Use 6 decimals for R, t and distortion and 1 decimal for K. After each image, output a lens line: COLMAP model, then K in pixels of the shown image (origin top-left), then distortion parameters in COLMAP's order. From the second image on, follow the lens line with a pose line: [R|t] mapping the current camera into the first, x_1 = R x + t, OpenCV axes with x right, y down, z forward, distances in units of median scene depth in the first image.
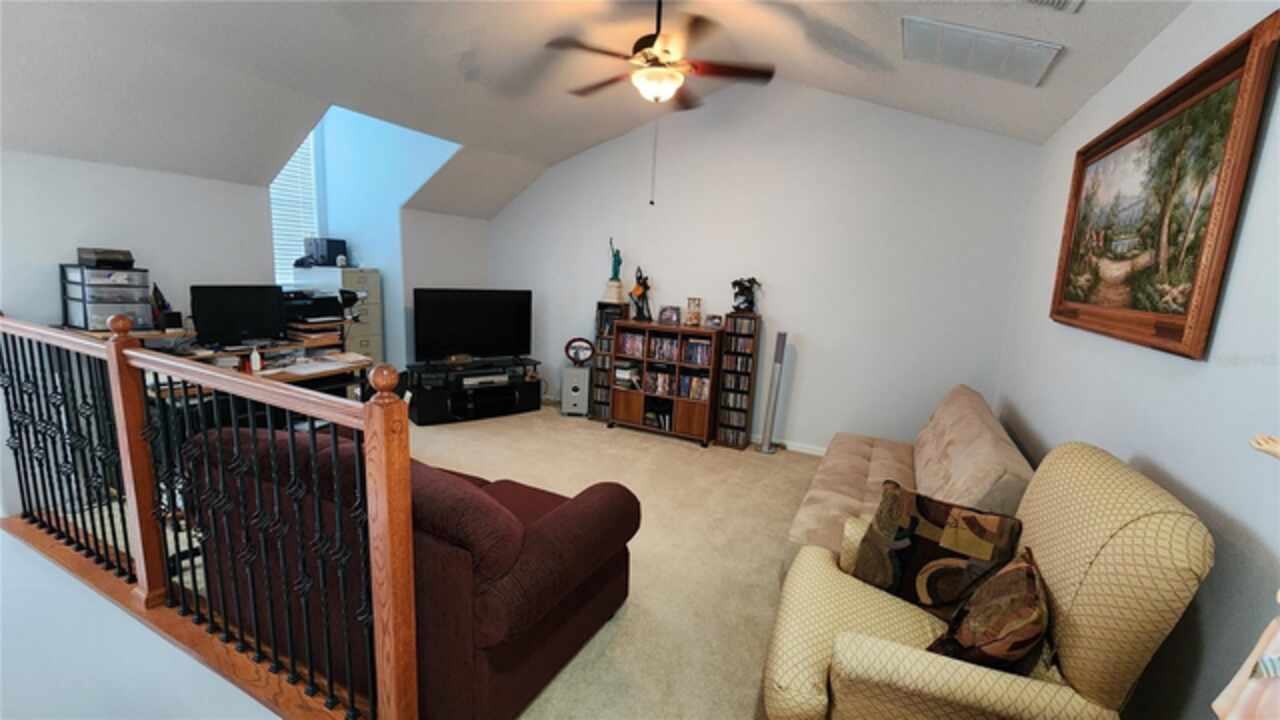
lens RADIAL K [[524.5, 0, 640.0], [0, 524.5, 360.0], [0, 0, 1]] dist [-0.000270, 0.000102]
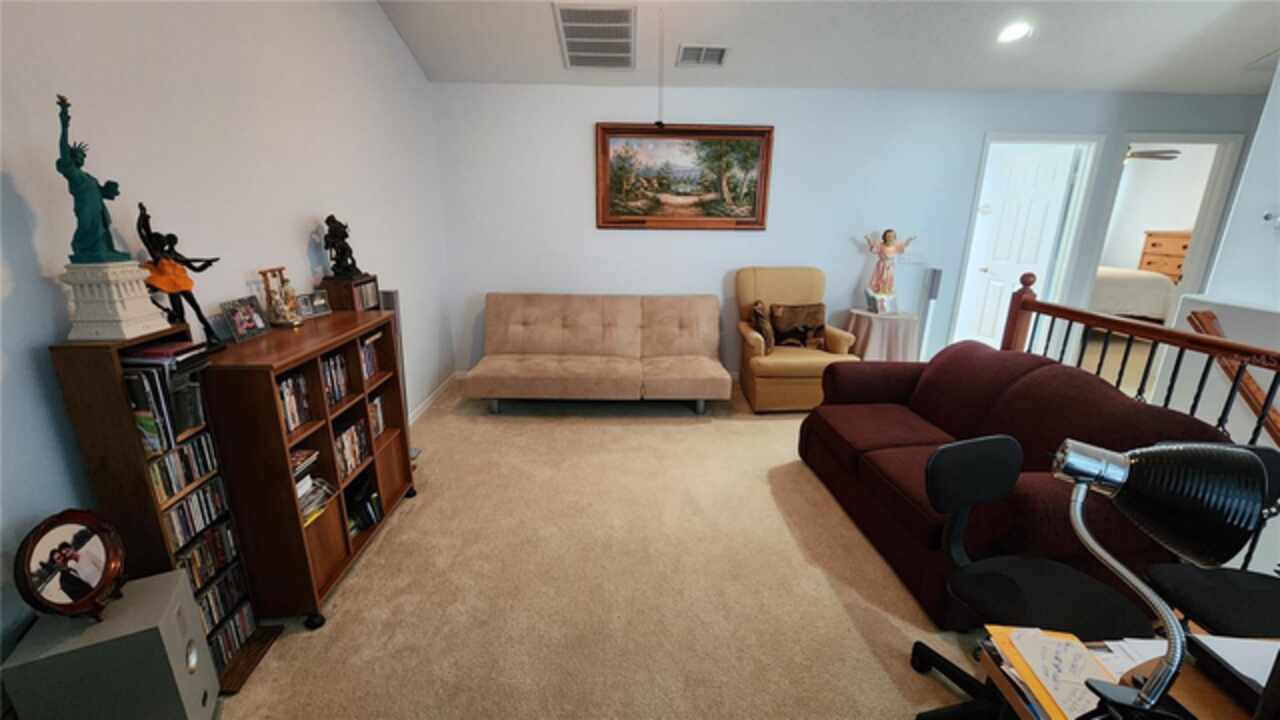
lens RADIAL K [[524.5, 0, 640.0], [0, 524.5, 360.0], [0, 0, 1]] dist [-0.000270, 0.000102]
pose [[-0.461083, -0.295126, 0.836841, -0.467240], [0.126554, 0.911560, 0.391206, -0.187972], [-0.878286, 0.286284, -0.382955, 0.929750]]
